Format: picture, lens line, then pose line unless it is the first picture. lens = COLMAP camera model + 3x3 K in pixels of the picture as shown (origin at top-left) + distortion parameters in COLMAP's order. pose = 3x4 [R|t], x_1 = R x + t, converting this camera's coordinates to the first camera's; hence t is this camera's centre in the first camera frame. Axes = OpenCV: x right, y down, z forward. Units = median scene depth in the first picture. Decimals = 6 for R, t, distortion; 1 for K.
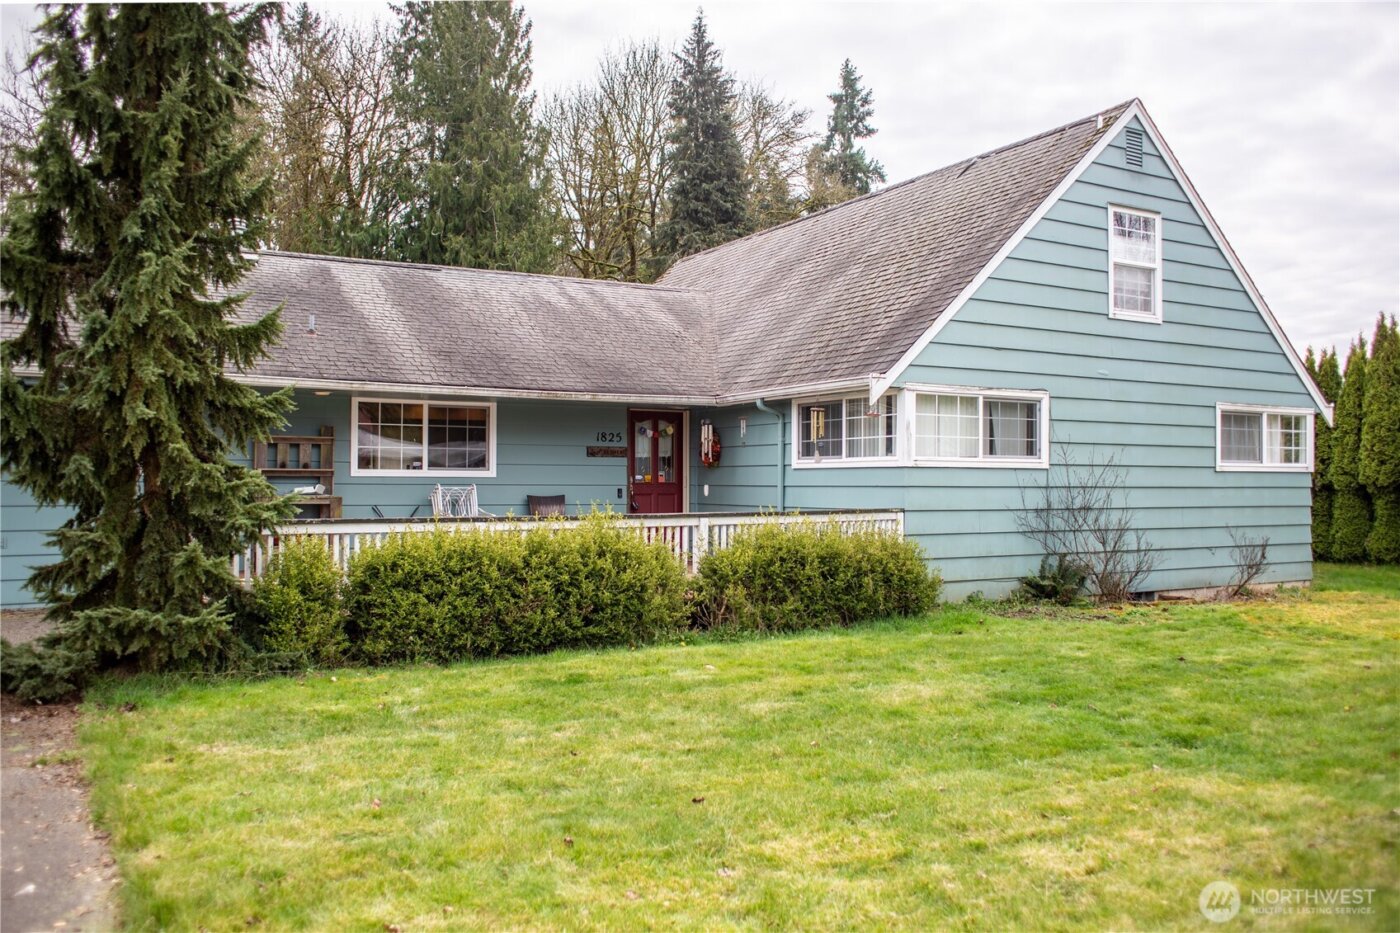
lens RADIAL K [[1114.3, 0, 695.7], [0, 1114.3, 461.5], [0, 0, 1]] dist [-0.046561, 0.039695]
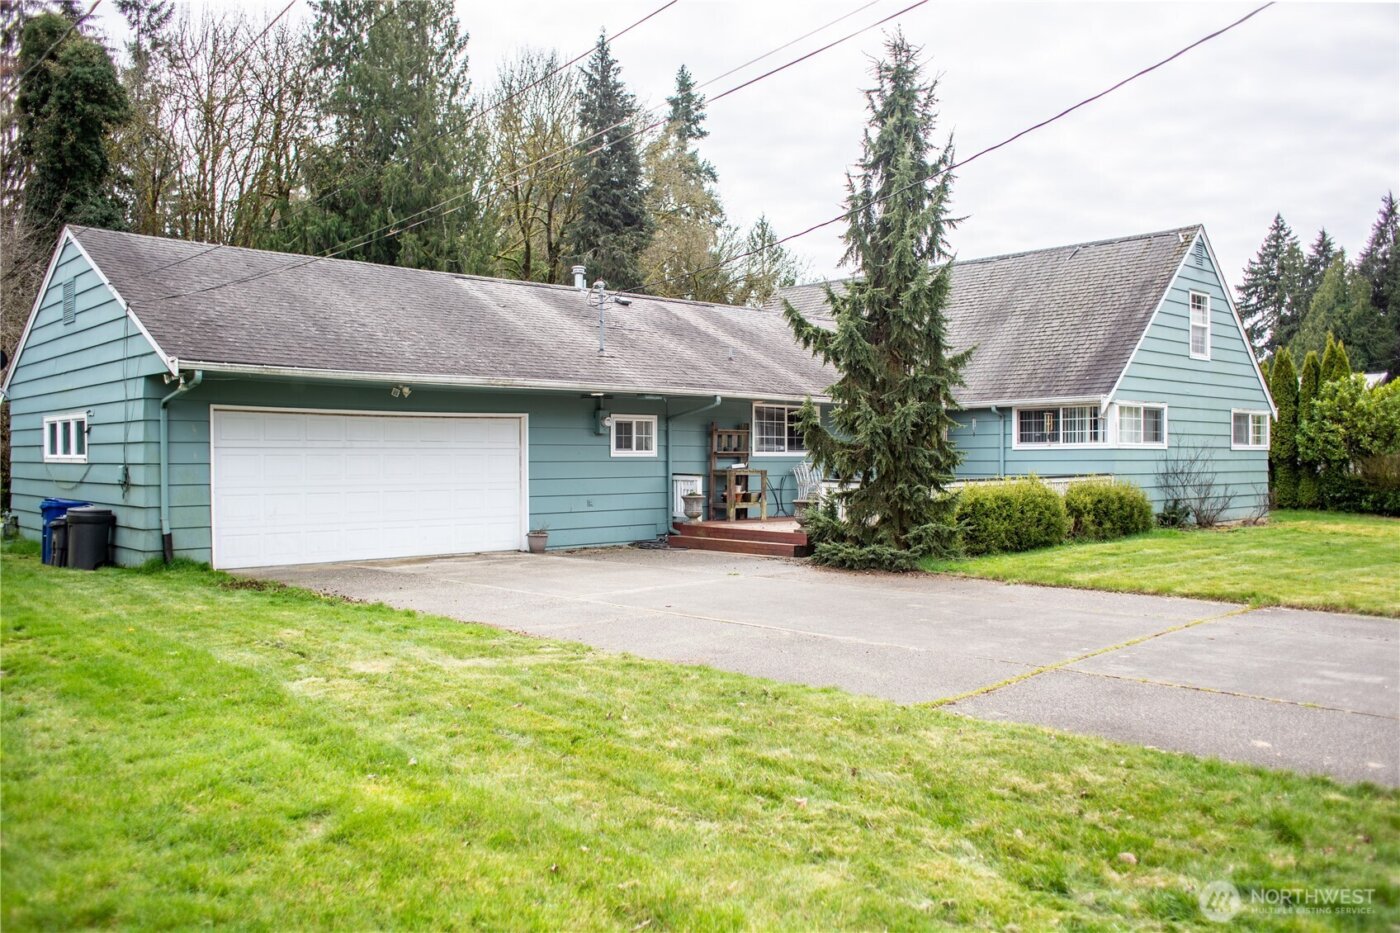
lens RADIAL K [[1114.3, 0, 698.8], [0, 1114.3, 464.6], [0, 0, 1]] dist [-0.046561, 0.039695]
pose [[0.973694, -0.008352, 0.227705, -0.699785], [0.002907, 0.999702, 0.024237, -0.011998], [-0.227840, -0.022937, 0.973428, -0.436961]]
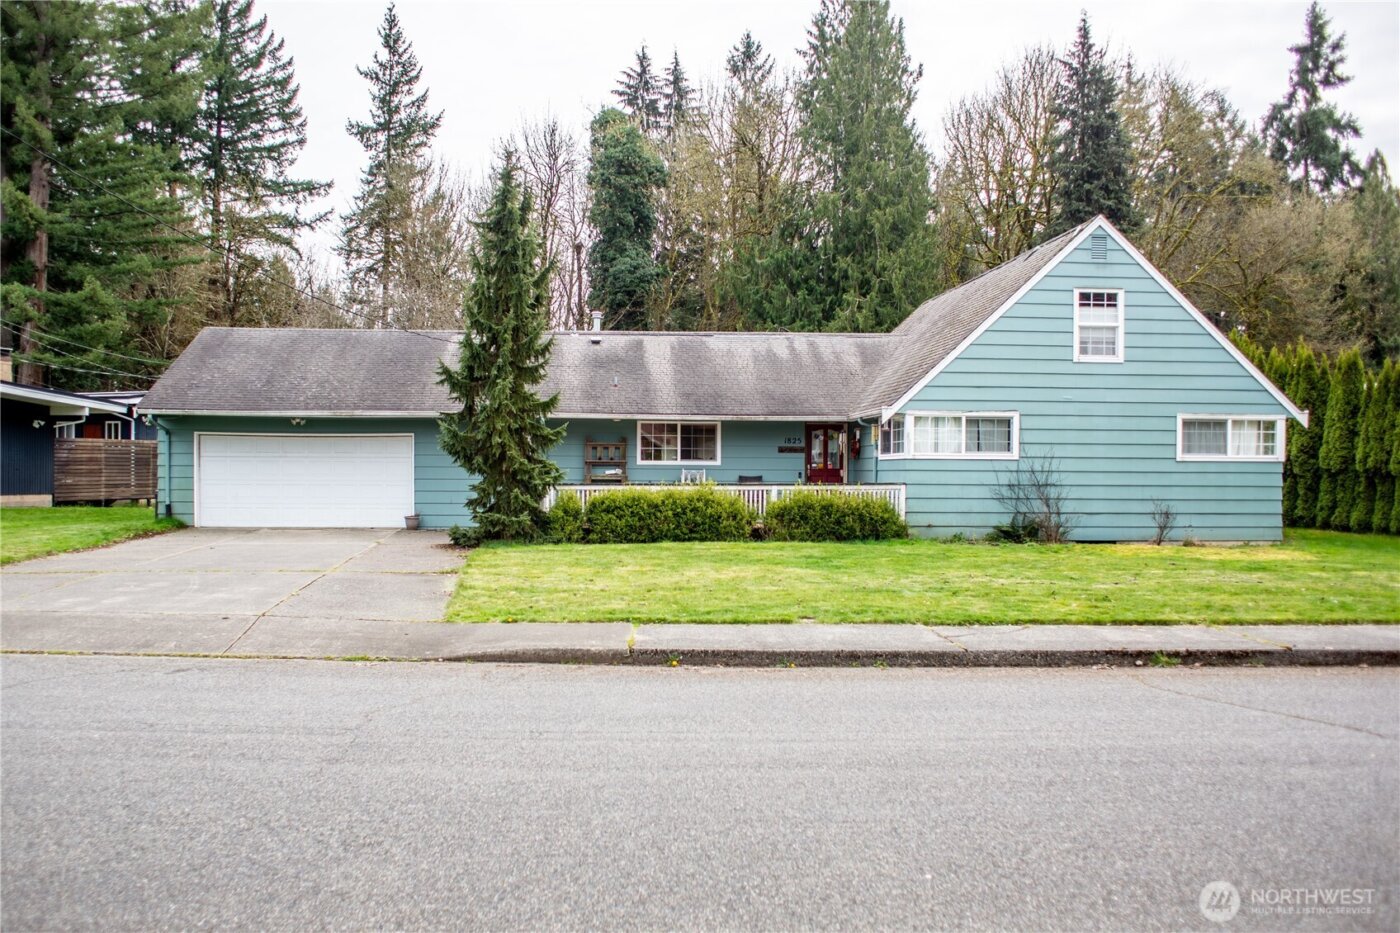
lens RADIAL K [[1187.2, 0, 688.7], [0, 1187.2, 471.9], [0, 0, 1]] dist [-0.009005, 0.045311]
pose [[0.910694, 0.001997, -0.413077, 0.549226], [0.005168, 0.999855, 0.016228, -0.005643], [0.413049, -0.016914, 0.910552, -0.708803]]
